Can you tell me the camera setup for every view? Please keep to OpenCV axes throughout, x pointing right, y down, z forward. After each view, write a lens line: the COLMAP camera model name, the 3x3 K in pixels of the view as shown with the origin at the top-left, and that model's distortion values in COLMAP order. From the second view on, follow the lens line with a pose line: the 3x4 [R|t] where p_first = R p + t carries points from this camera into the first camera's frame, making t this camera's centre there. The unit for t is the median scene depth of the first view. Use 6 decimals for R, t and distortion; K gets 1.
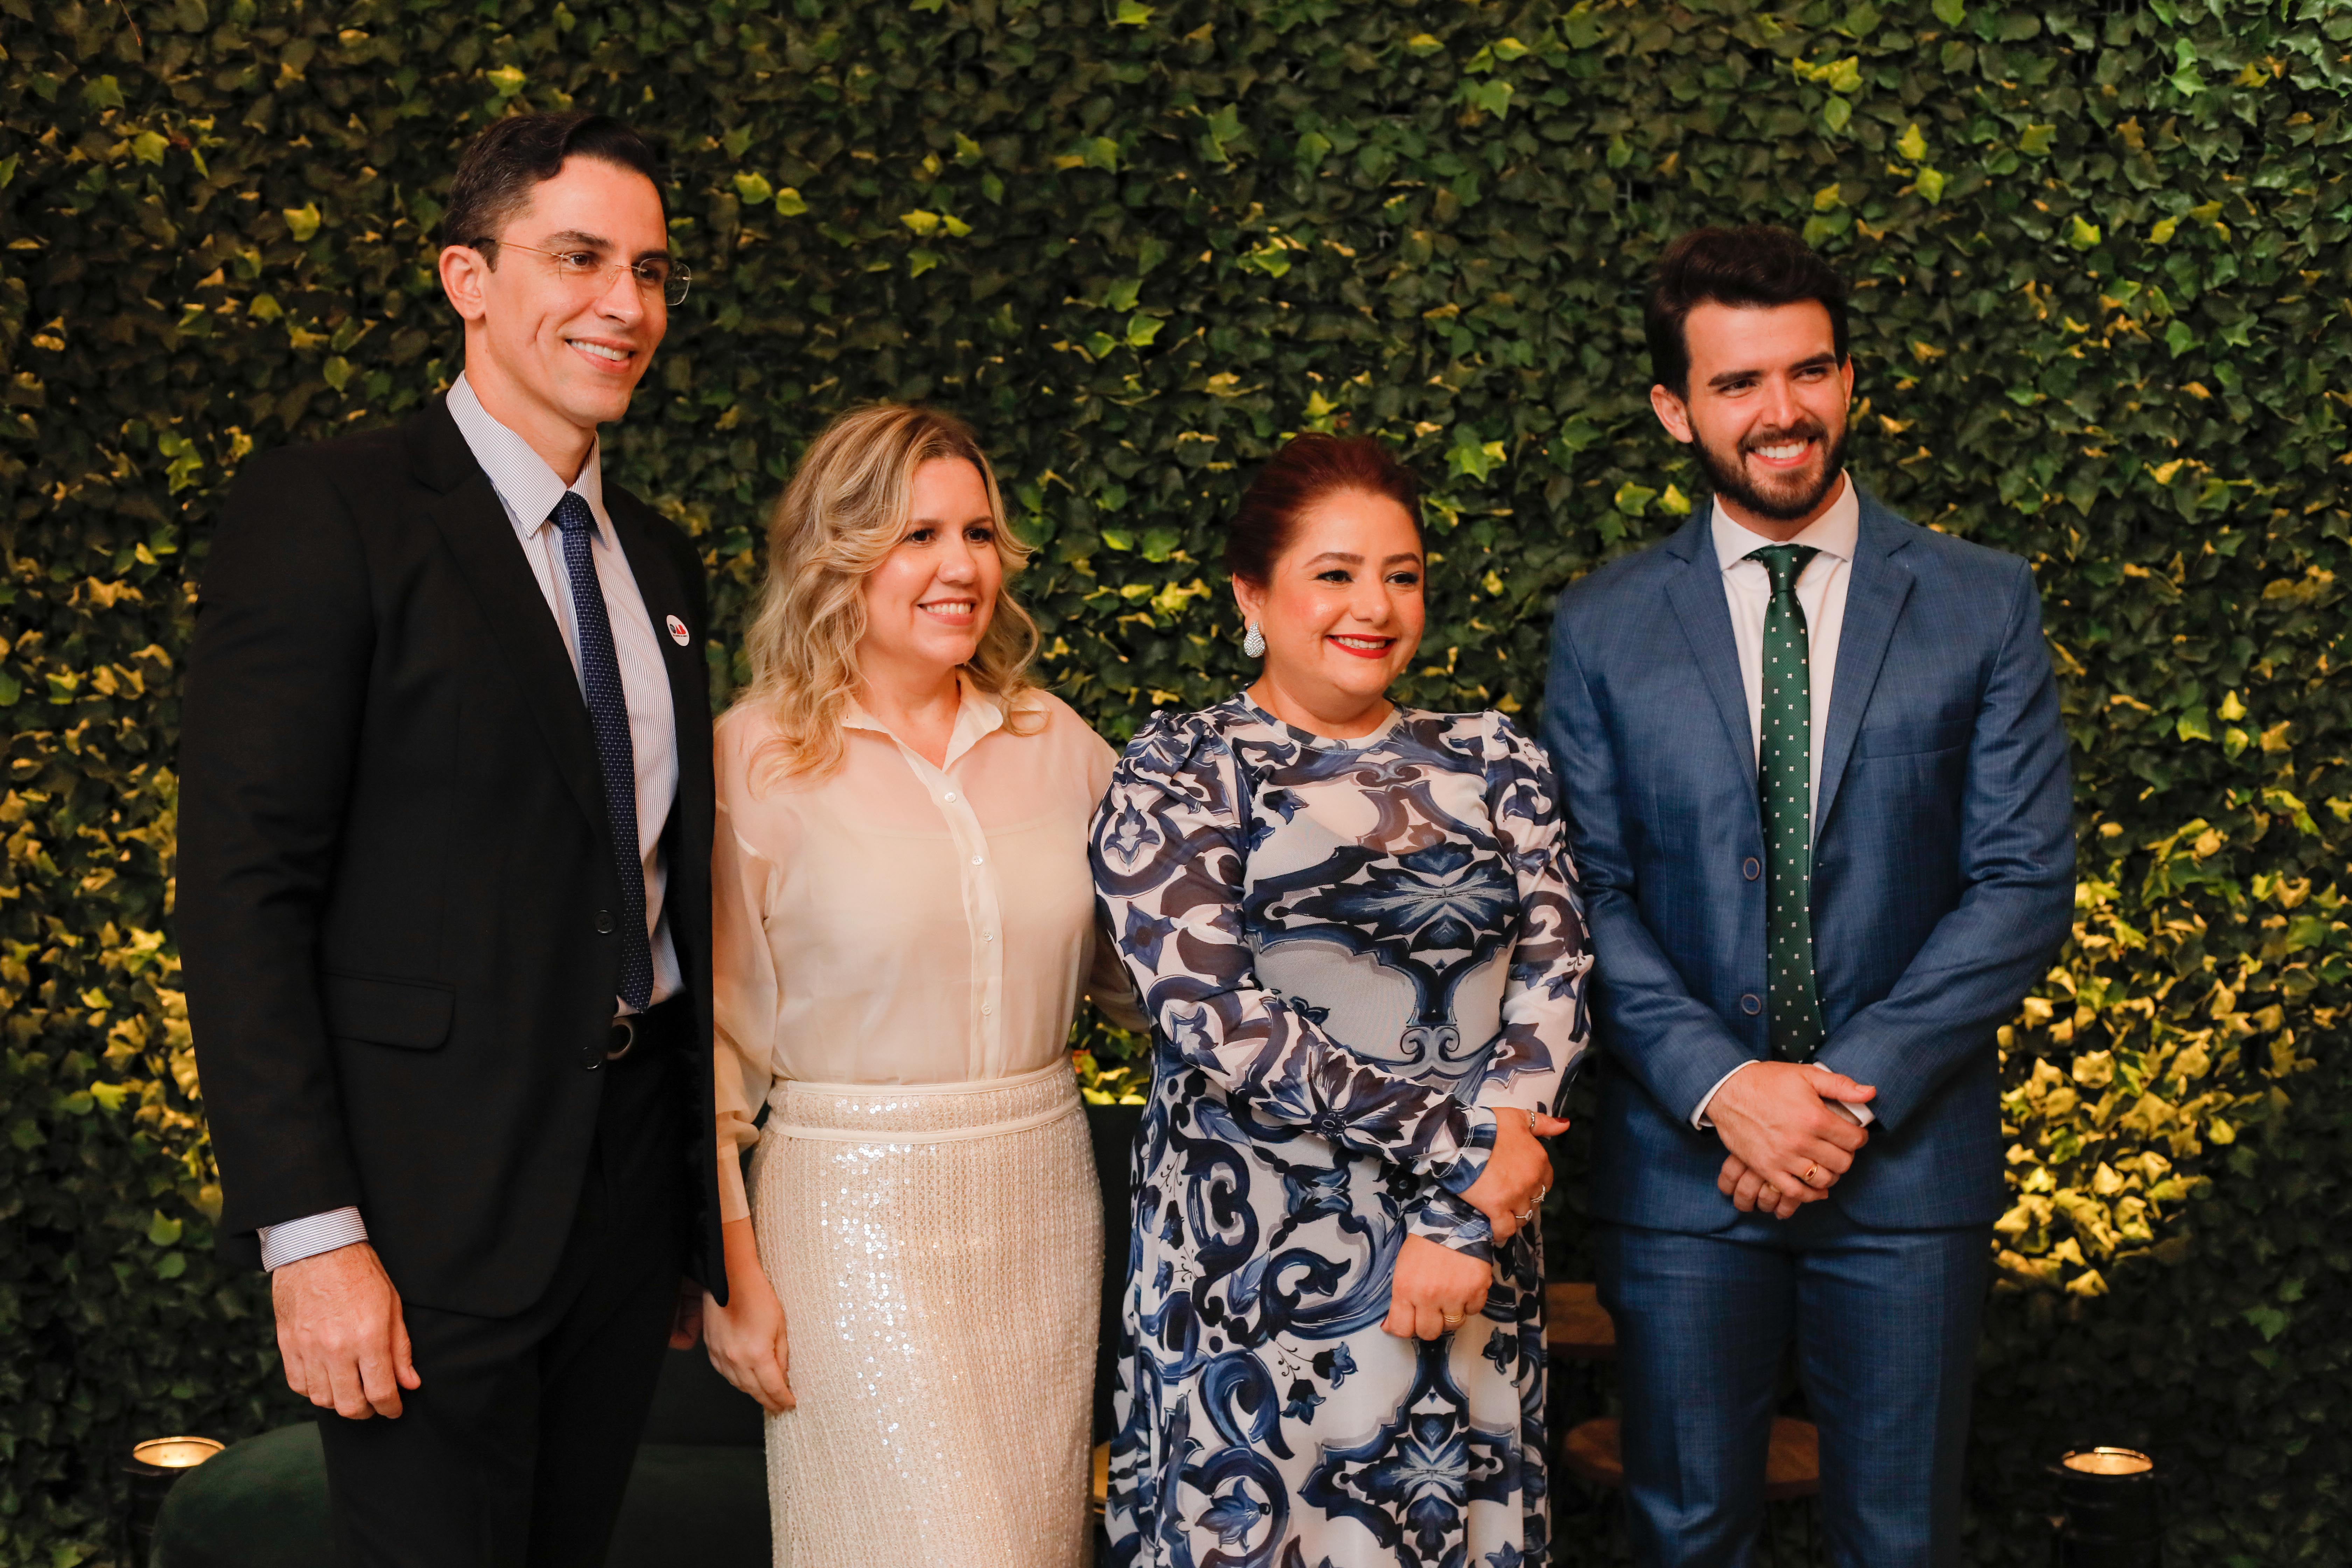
lens RADIAL K [[3403.0, 0, 1167.5], [0, 3403.0, 789.0], [0, 0, 1]] dist [-0.148934, 0.150965]
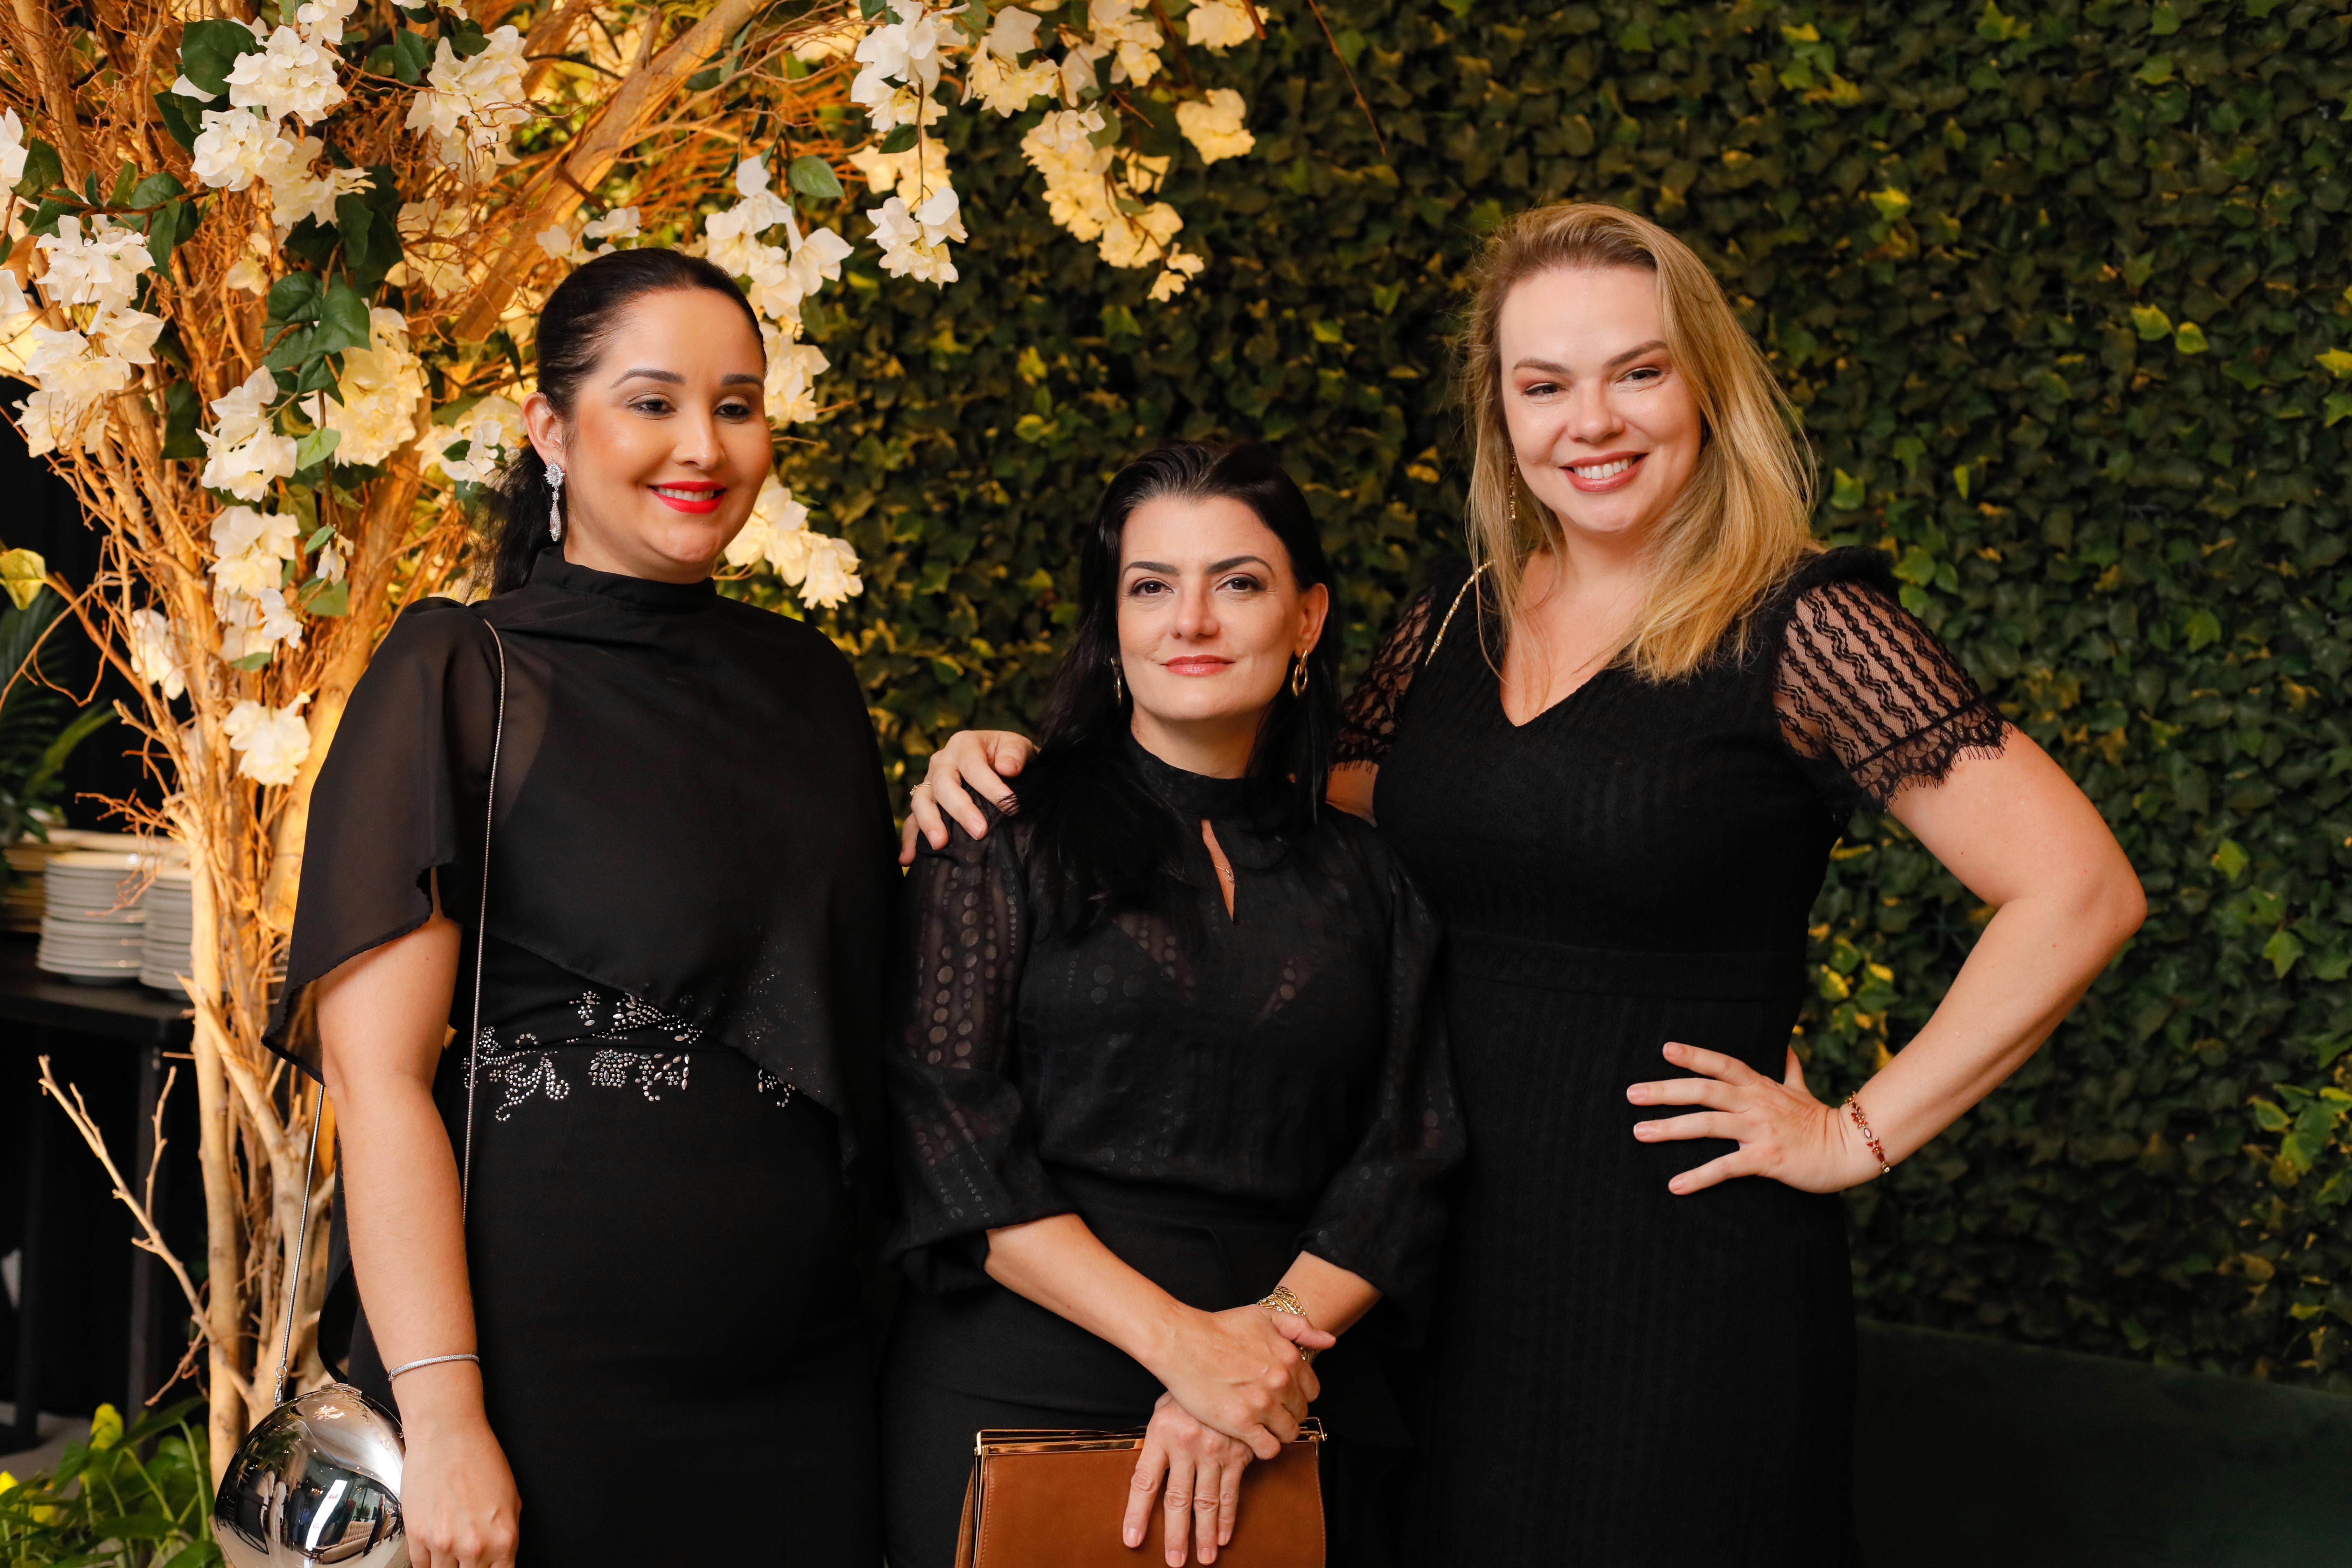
lens RADIAL K [[3424.7, 0, 1170.3], [0, 3424.7, 790.8], [0, 0, 1]] dist [-0.149240, 0.144580]
pose [[0.861624, 0.062502, -0.503684, 0.110550], [-0.087651, 0.995802, -0.026370, -0.008525], [0.499921, 0.066869, 0.863486, 0.109582]]
